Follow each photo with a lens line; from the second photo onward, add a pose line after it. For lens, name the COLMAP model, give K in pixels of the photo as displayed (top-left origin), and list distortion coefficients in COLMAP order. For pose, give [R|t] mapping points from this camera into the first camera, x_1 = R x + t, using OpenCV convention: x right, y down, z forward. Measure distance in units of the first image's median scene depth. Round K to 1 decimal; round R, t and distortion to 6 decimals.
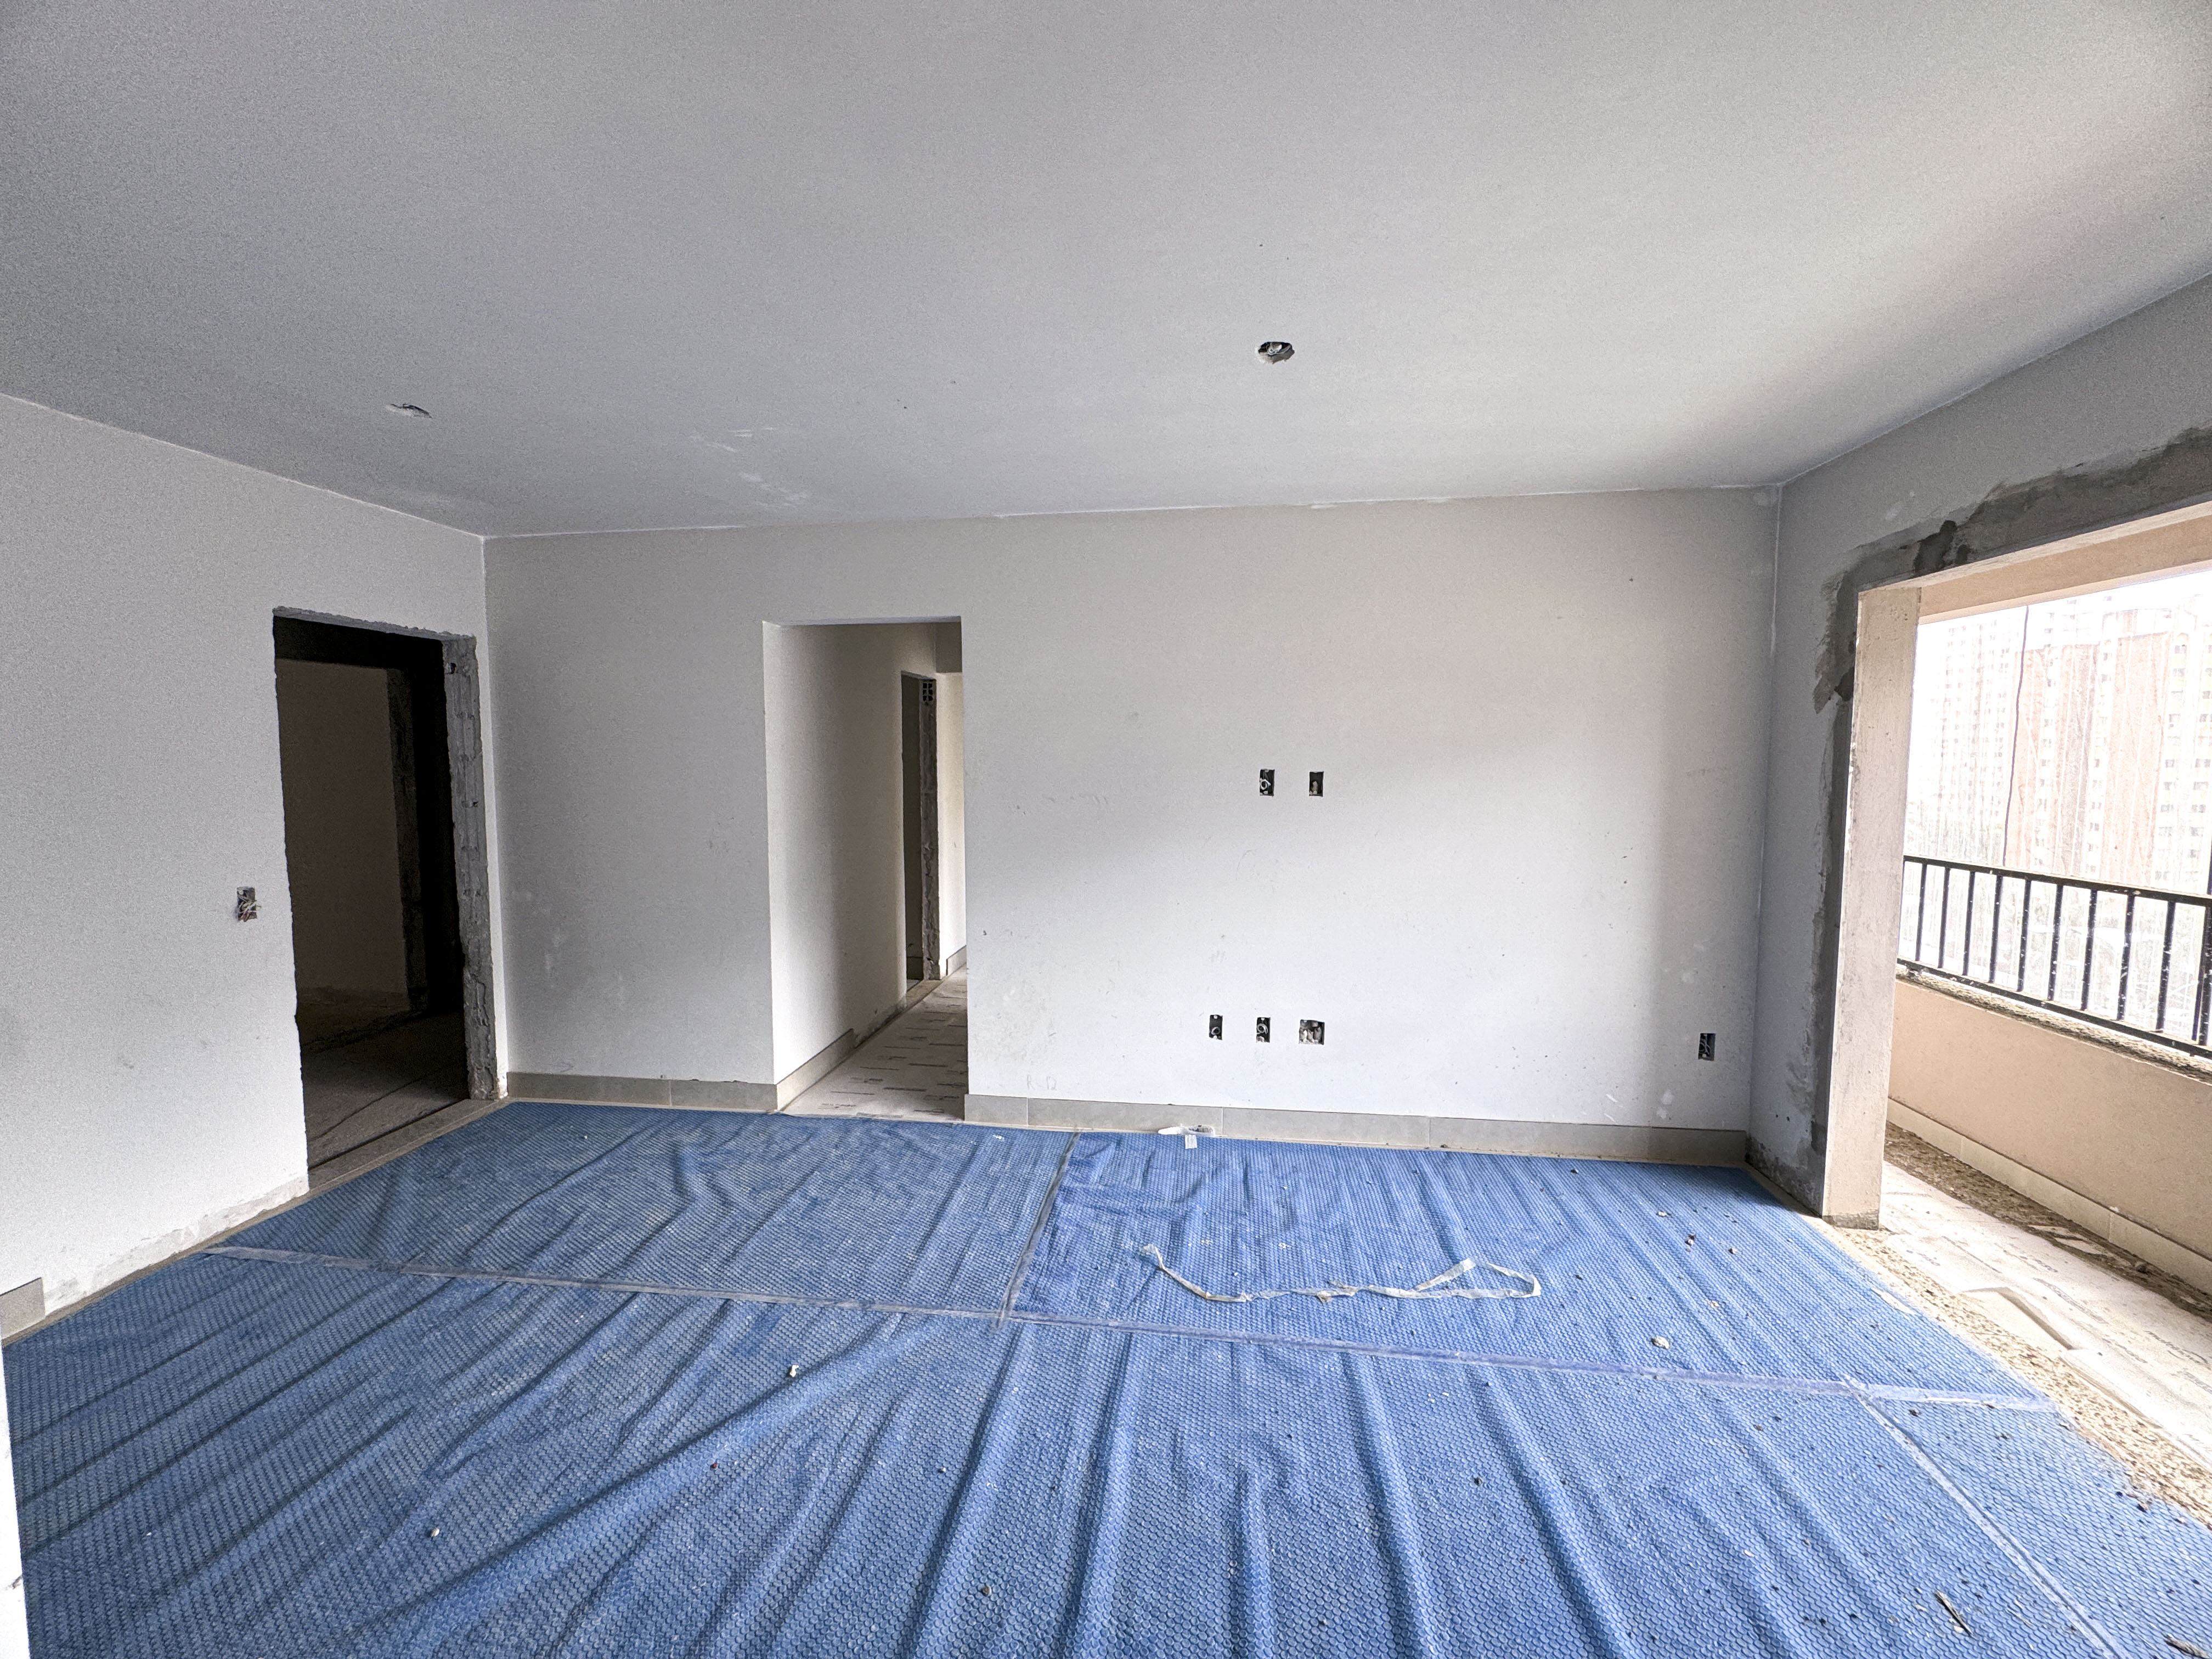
lens RADIAL K [[885.7, 0, 1100.4], [0, 885.7, 825.6], [0, 0, 1]] dist [0.002730, 0.000049]
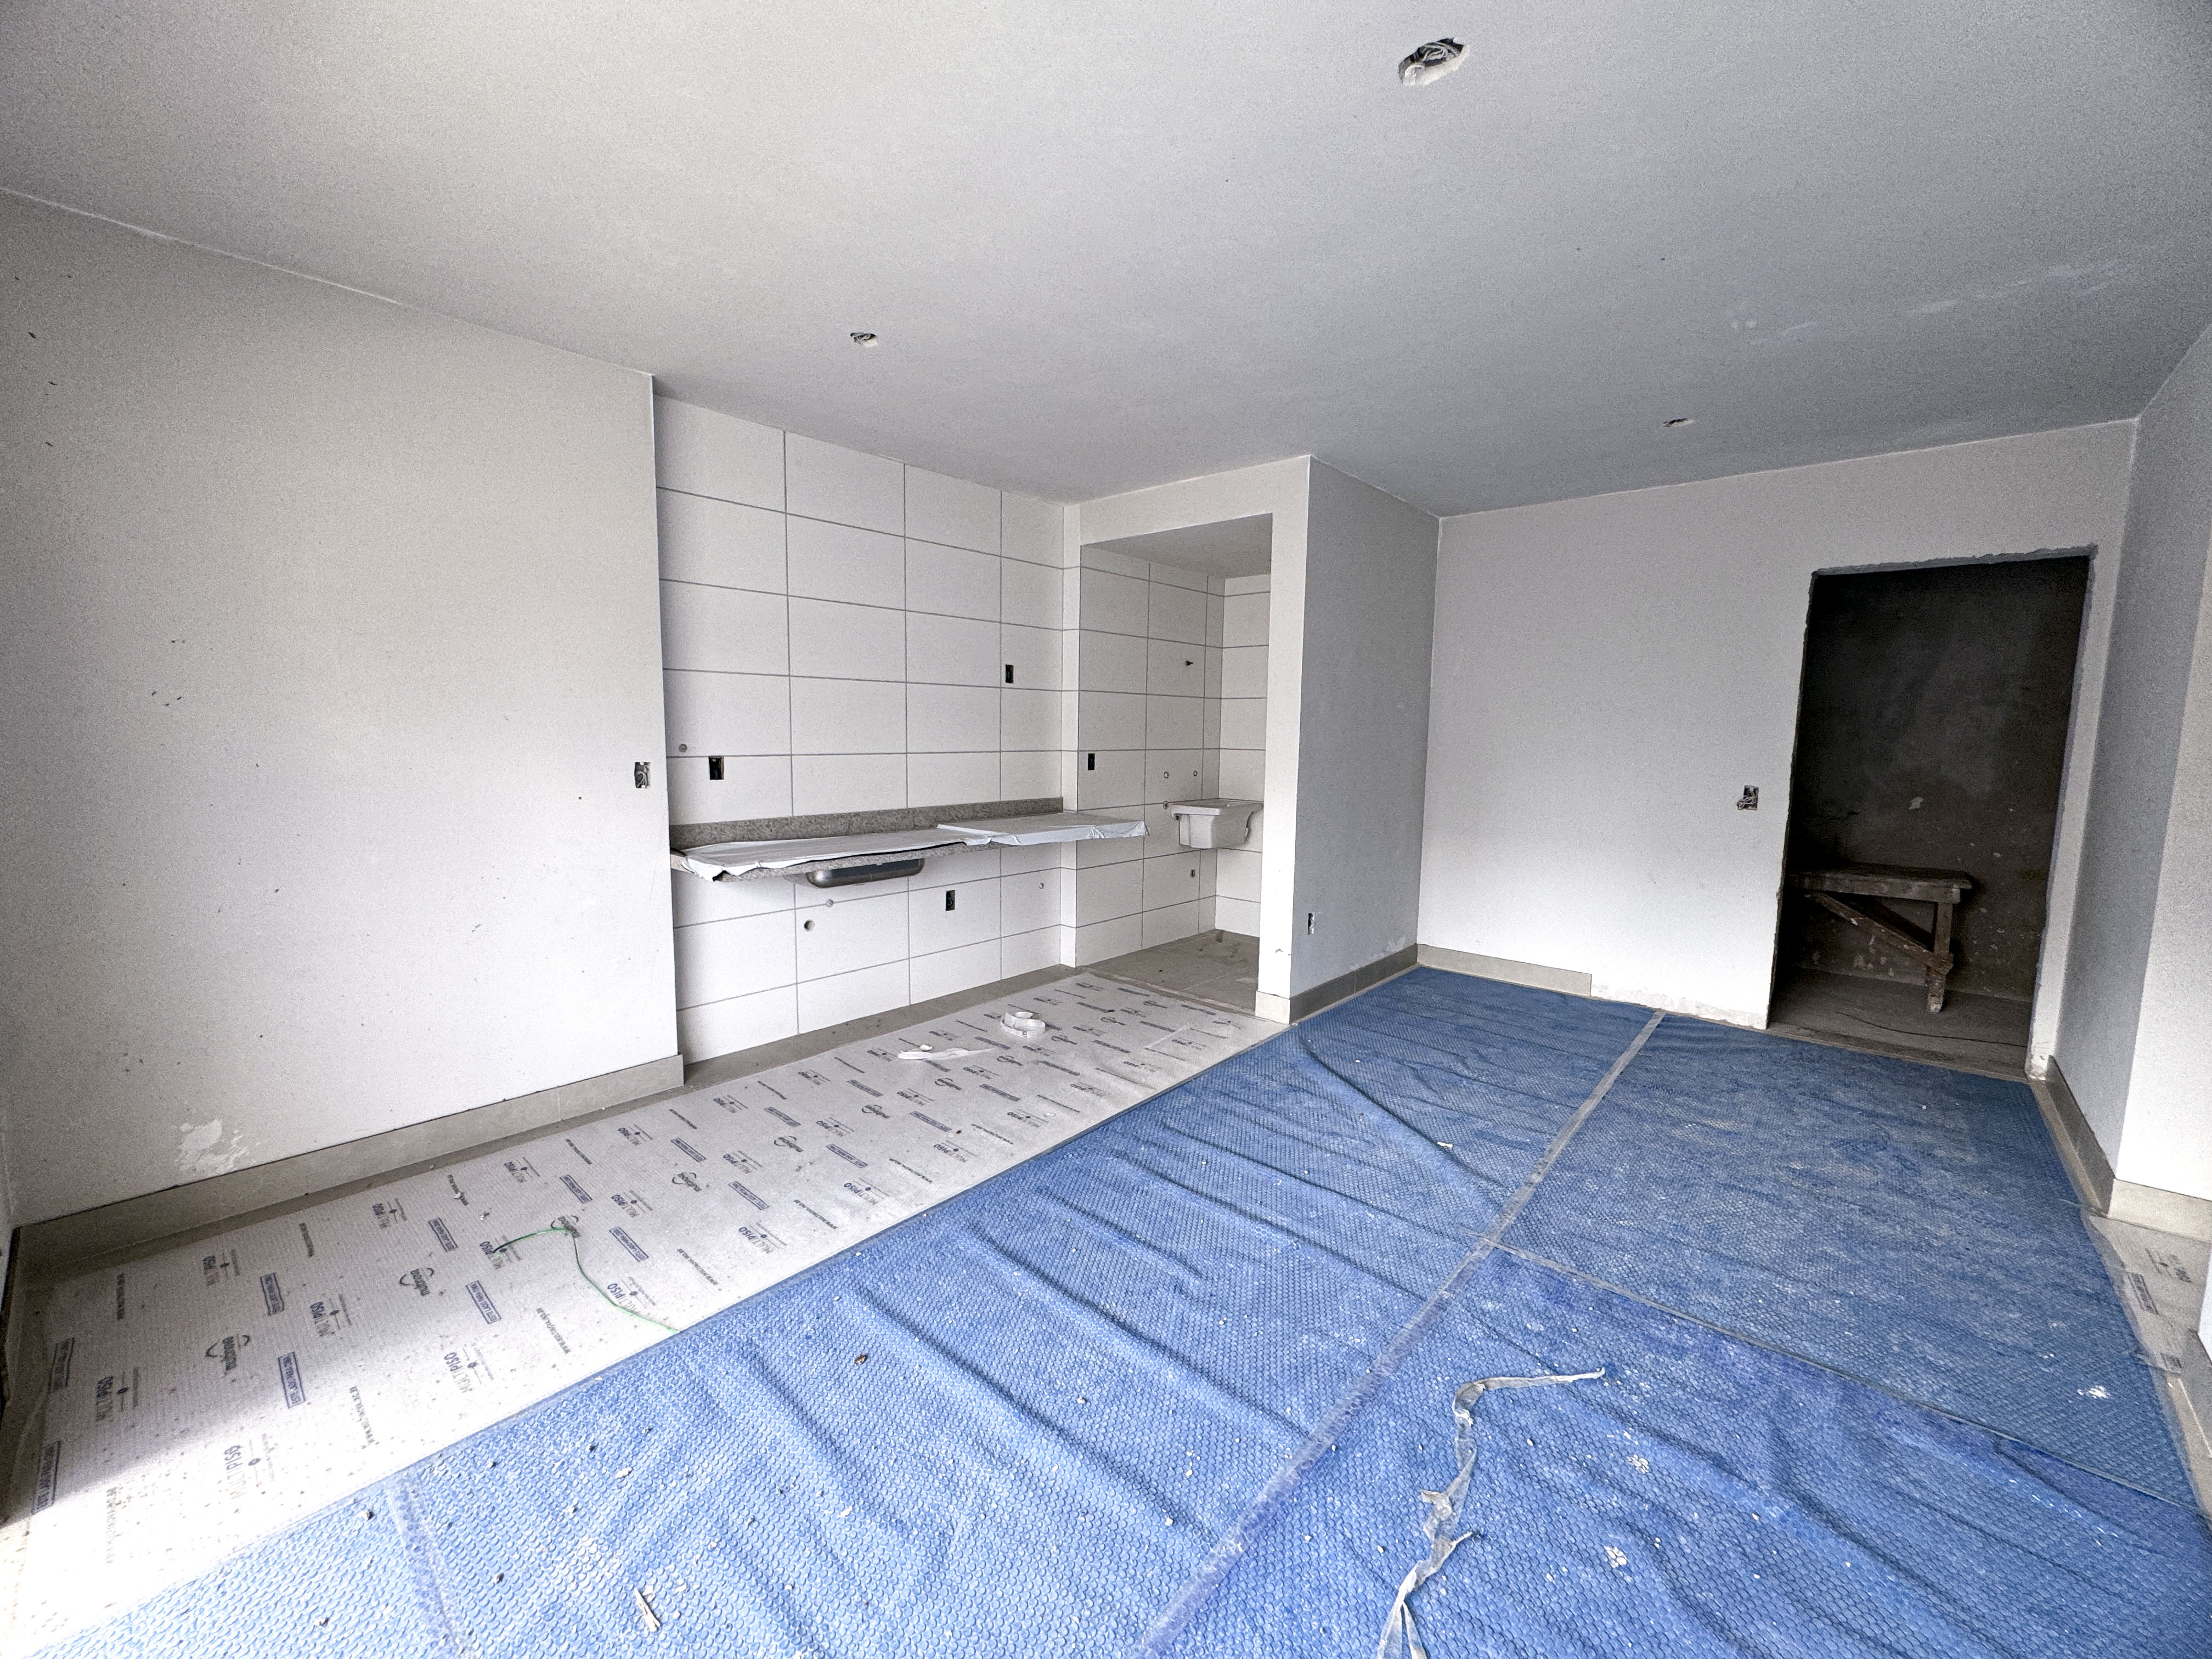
lens RADIAL K [[885.7, 0, 1101.8], [0, 885.7, 825.1], [0, 0, 1]] dist [0.002730, 0.000049]
pose [[-0.552209, 0.088623, -0.828982, 0.989263], [-0.079057, 0.984287, 0.157888, -0.009862], [0.829949, 0.152723, -0.536526, 1.239839]]
